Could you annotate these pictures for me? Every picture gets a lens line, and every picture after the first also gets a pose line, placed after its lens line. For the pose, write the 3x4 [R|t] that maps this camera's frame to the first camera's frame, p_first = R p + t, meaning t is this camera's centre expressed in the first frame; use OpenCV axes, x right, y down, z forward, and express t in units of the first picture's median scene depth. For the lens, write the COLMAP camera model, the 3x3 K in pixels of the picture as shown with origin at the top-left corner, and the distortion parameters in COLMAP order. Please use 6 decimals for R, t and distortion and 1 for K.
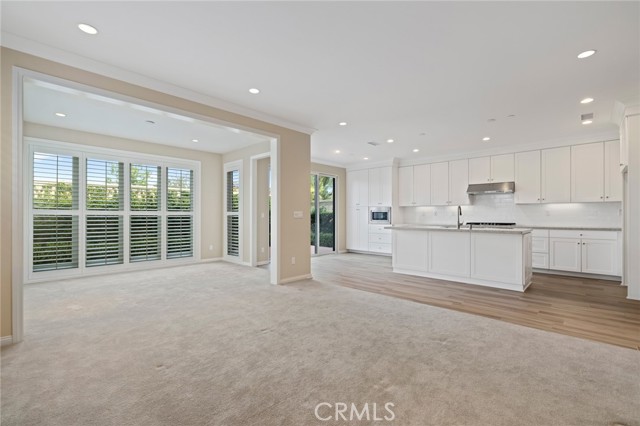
lens RADIAL K [[288.0, 0, 317.1], [0, 288.0, 214.1], [0, 0, 1]] dist [-0.004559, 0.000485]
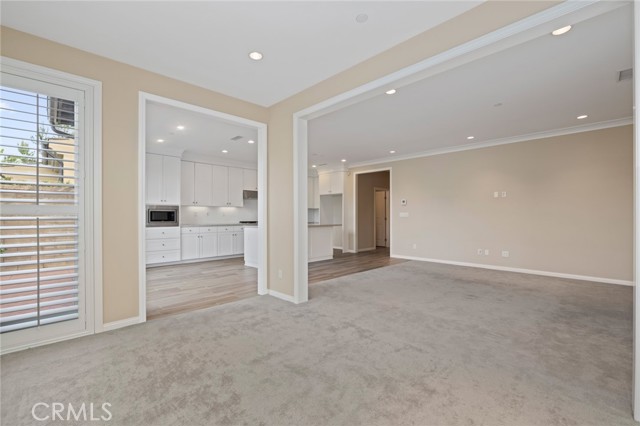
lens RADIAL K [[288.0, 0, 319.3], [0, 288.0, 215.5], [0, 0, 1]] dist [-0.004559, 0.000485]
pose [[0.028985, 0.000075, 0.999580, -0.736002], [-0.004821, 0.999988, 0.000065, 0.002312], [-0.999568, -0.004821, 0.028985, 0.711510]]
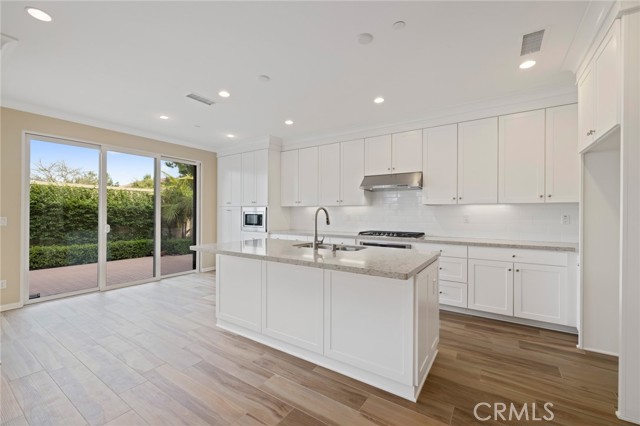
lens RADIAL K [[269.3, 0, 321.1], [0, 269.3, 212.9], [0, 0, 1]] dist [-0.002459, 0.000130]
pose [[0.984573, 0.002399, 0.174958, 0.344490], [-0.003269, 0.999984, 0.004685, -0.018620], [-0.174944, -0.005184, 0.984565, 0.422235]]
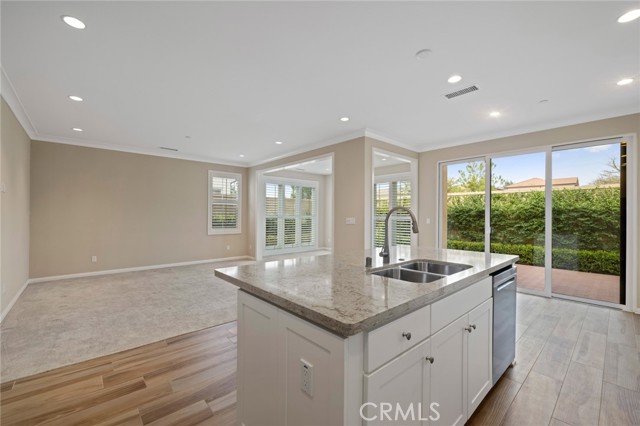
lens RADIAL K [[269.3, 0, 316.3], [0, 269.3, 214.5], [0, 0, 1]] dist [-0.002459, 0.000130]
pose [[-0.086727, -0.001095, -0.996232, 0.725288], [0.000597, 0.999999, -0.001151, -0.017665], [0.996232, -0.000695, -0.086726, 0.778316]]
